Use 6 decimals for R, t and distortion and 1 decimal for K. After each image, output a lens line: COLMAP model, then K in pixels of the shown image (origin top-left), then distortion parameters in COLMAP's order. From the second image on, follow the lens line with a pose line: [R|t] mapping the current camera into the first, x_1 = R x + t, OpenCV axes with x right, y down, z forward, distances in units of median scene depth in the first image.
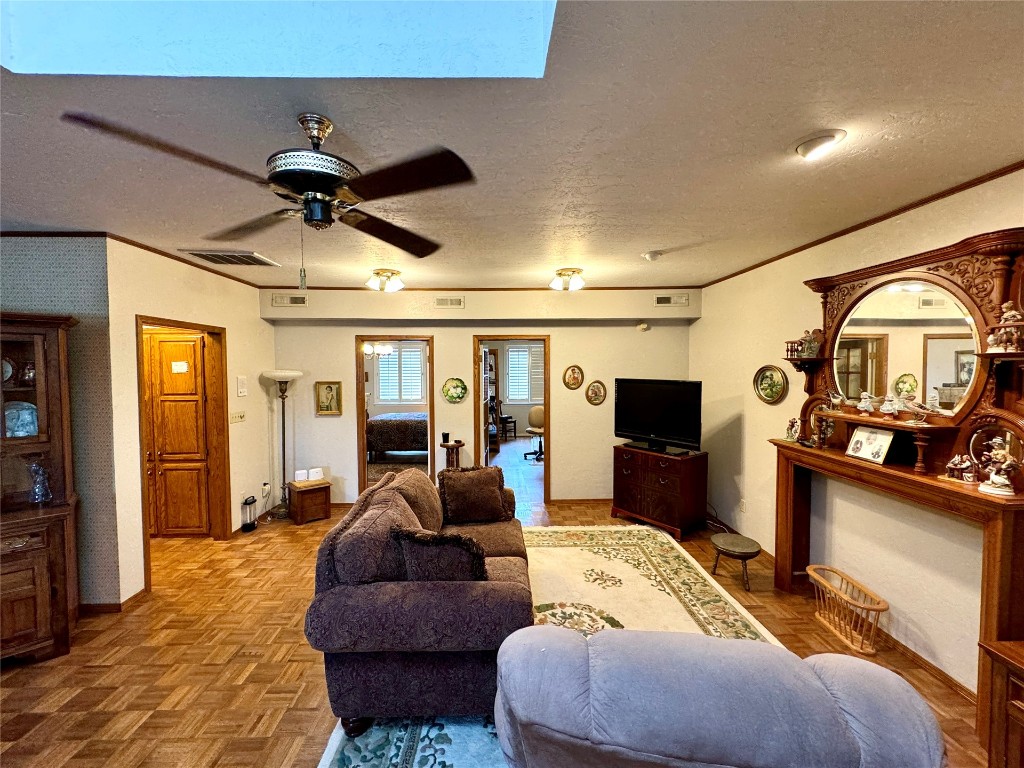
lens RADIAL K [[418.9, 0, 511.8], [0, 418.9, 382.0], [0, 0, 1]] dist [0.001160, 0.000271]
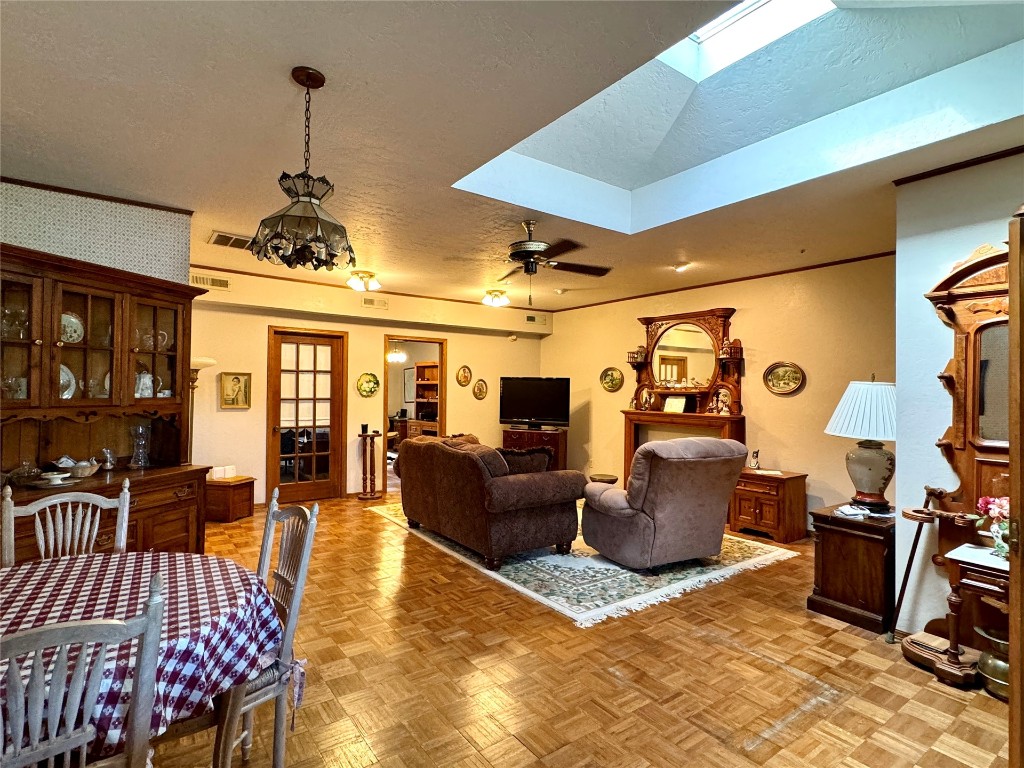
lens RADIAL K [[528.5, 0, 509.6], [0, 528.5, 385.6], [0, 0, 1]] dist [-0.000782, -0.000774]
pose [[0.821675, 0.019149, 0.569635, -0.840844], [0.005847, 0.999100, -0.042020, 0.111923], [-0.569927, 0.037857, 0.820823, -0.419951]]
